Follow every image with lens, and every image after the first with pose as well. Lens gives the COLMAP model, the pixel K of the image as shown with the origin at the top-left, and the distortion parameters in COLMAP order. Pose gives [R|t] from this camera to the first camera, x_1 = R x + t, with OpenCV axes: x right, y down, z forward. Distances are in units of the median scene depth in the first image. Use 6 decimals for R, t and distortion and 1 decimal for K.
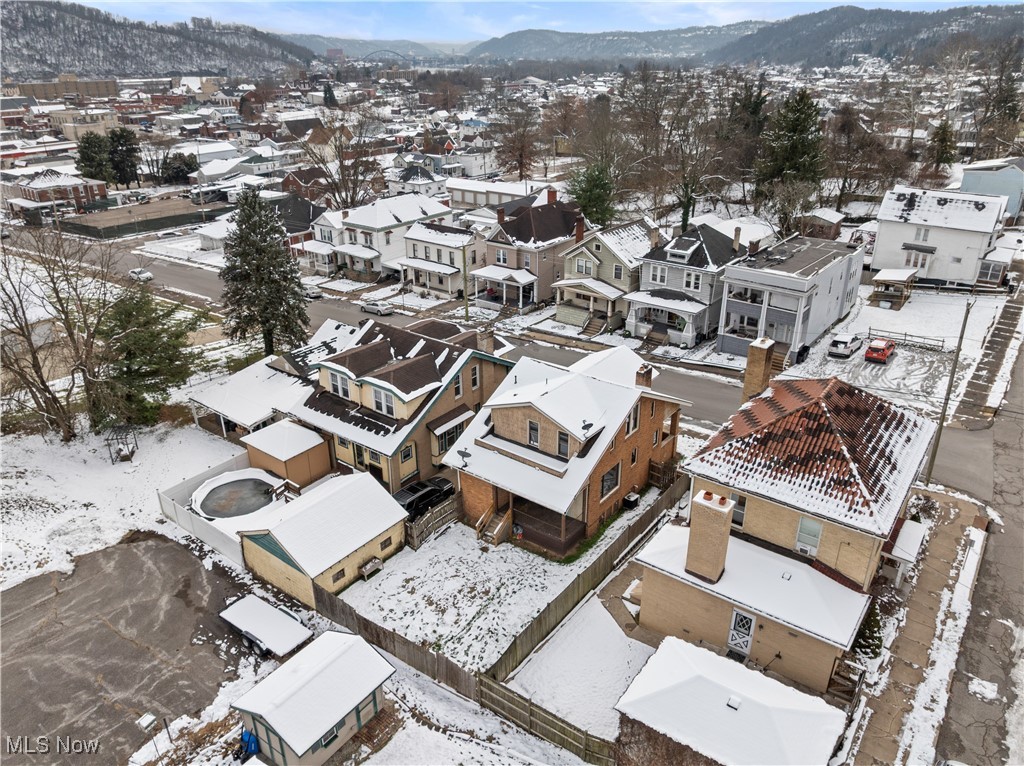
lens RADIAL K [[725.4, 0, 512.0], [0, 725.4, 383.0], [0, 0, 1]] dist [-0.074613, 0.043016]
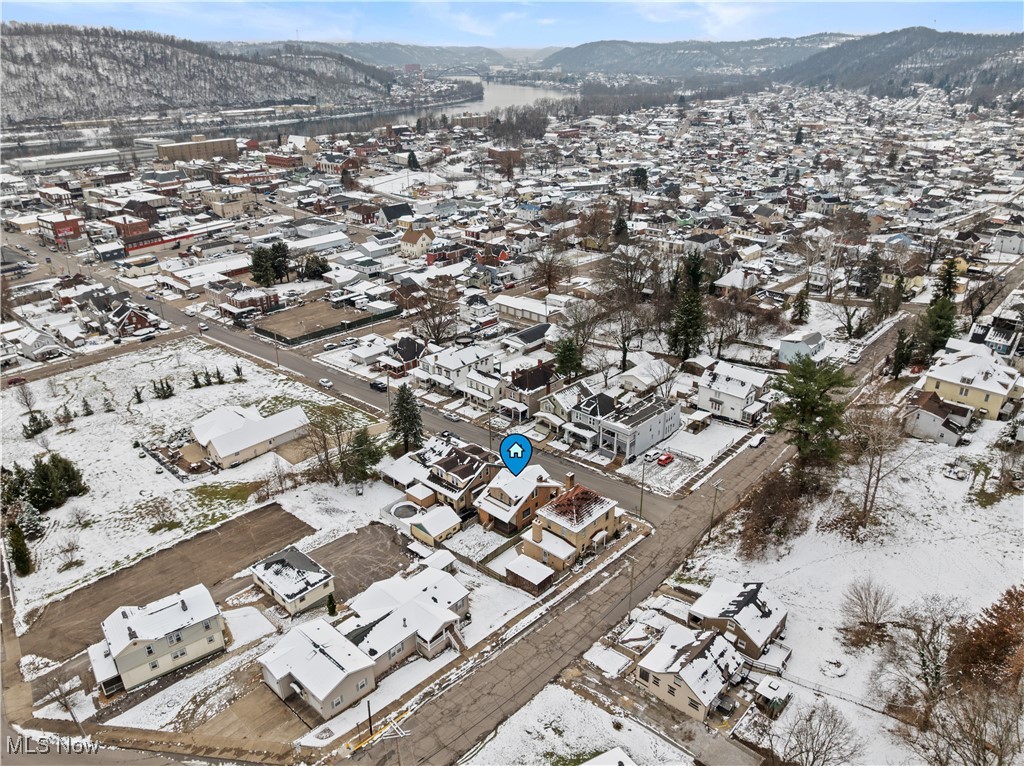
lens RADIAL K [[725.0, 0, 514.8], [0, 725.0, 371.2], [0, 0, 1]] dist [-0.043524, 0.007938]
pose [[0.995864, 0.036367, -0.083256, 0.236439], [-0.037874, 0.999145, -0.016585, -0.306897], [0.082581, 0.019670, 0.996390, -1.548521]]
